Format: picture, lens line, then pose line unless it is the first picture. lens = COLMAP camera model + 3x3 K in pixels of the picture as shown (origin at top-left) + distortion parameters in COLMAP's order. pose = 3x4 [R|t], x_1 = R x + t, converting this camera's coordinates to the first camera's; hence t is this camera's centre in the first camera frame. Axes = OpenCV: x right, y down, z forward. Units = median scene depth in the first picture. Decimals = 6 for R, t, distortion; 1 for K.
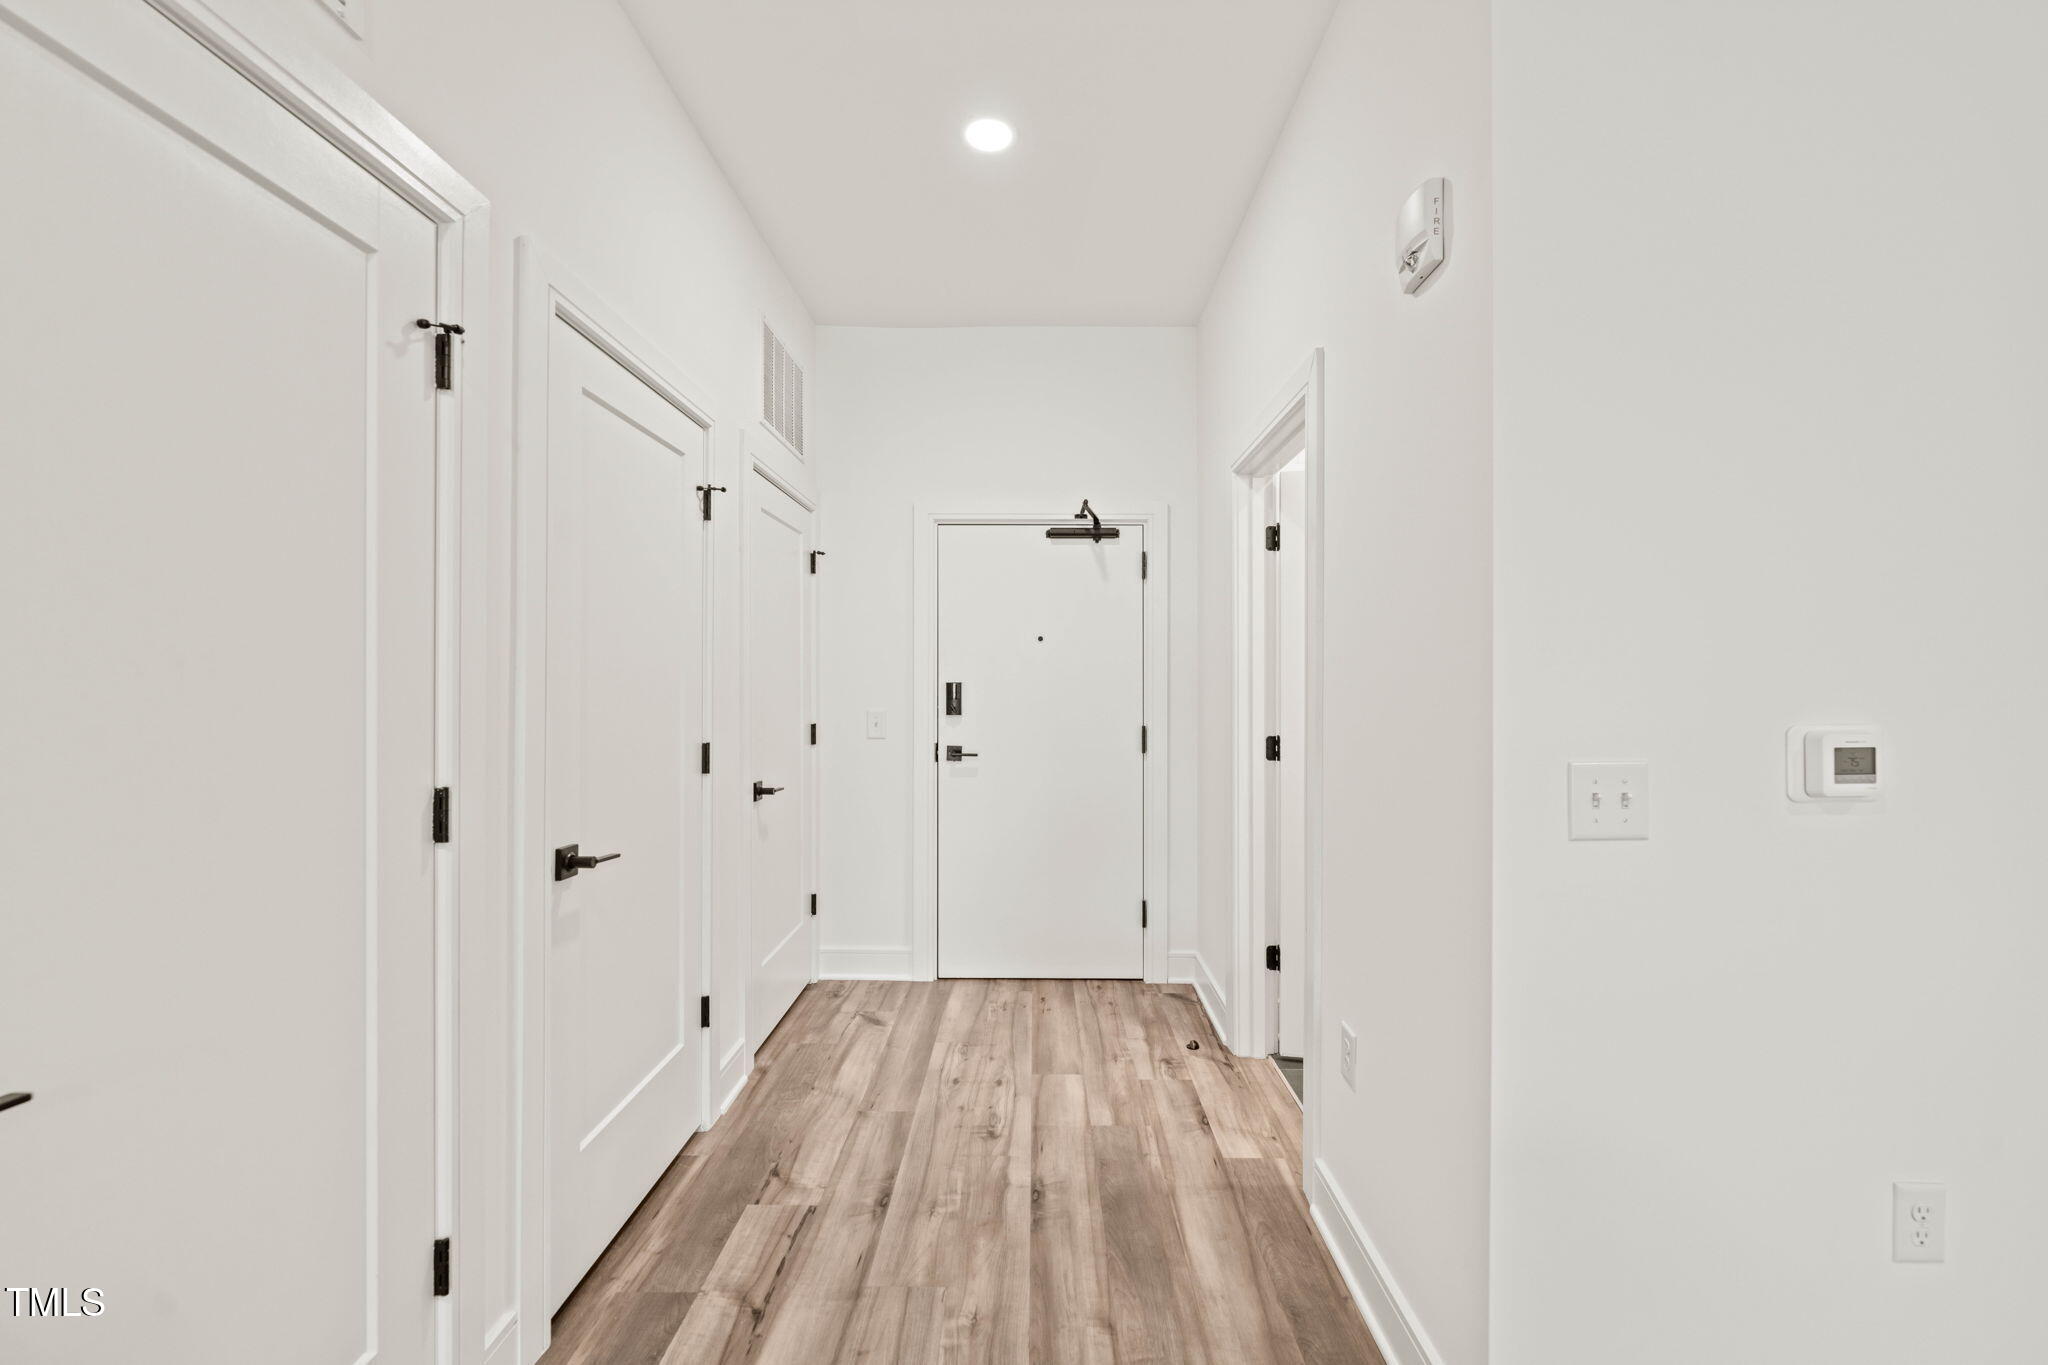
lens RADIAL K [[808.9, 0, 1024.0], [0, 808.9, 682.5], [0, 0, 1]] dist [0.000357, -0.000035]
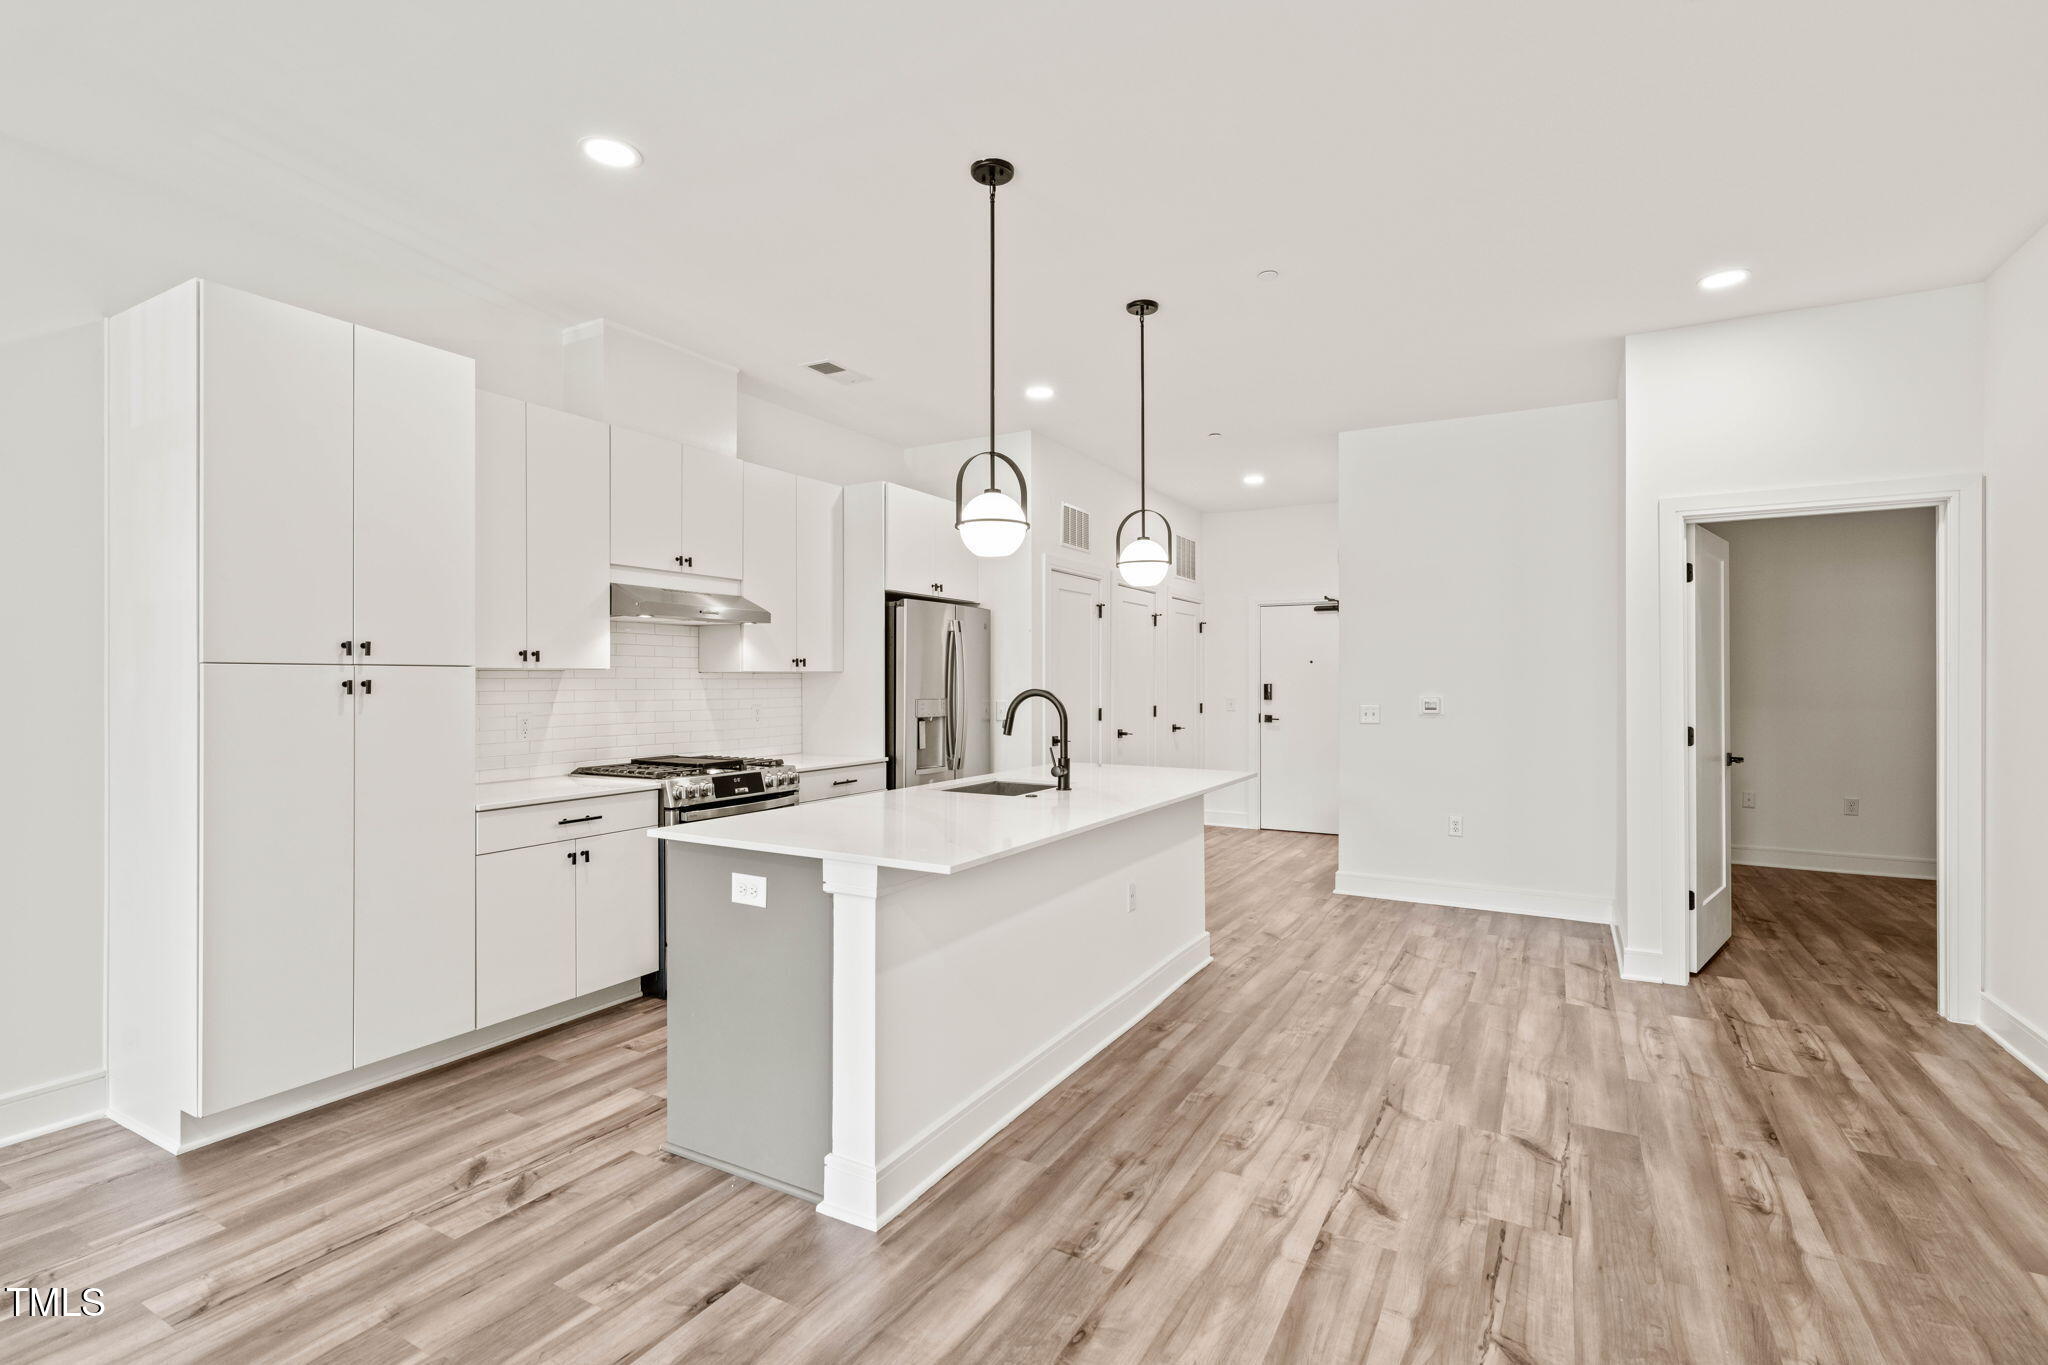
lens RADIAL K [[934.7, 0, 1051.9], [0, 934.7, 679.2], [0, 0, 1]] dist [-0.002466, -0.000504]
pose [[0.888176, -0.003424, -0.459491, 0.607051], [0.001520, 0.999989, -0.004512, -0.002379], [0.459501, 0.003309, 0.888171, -1.591652]]
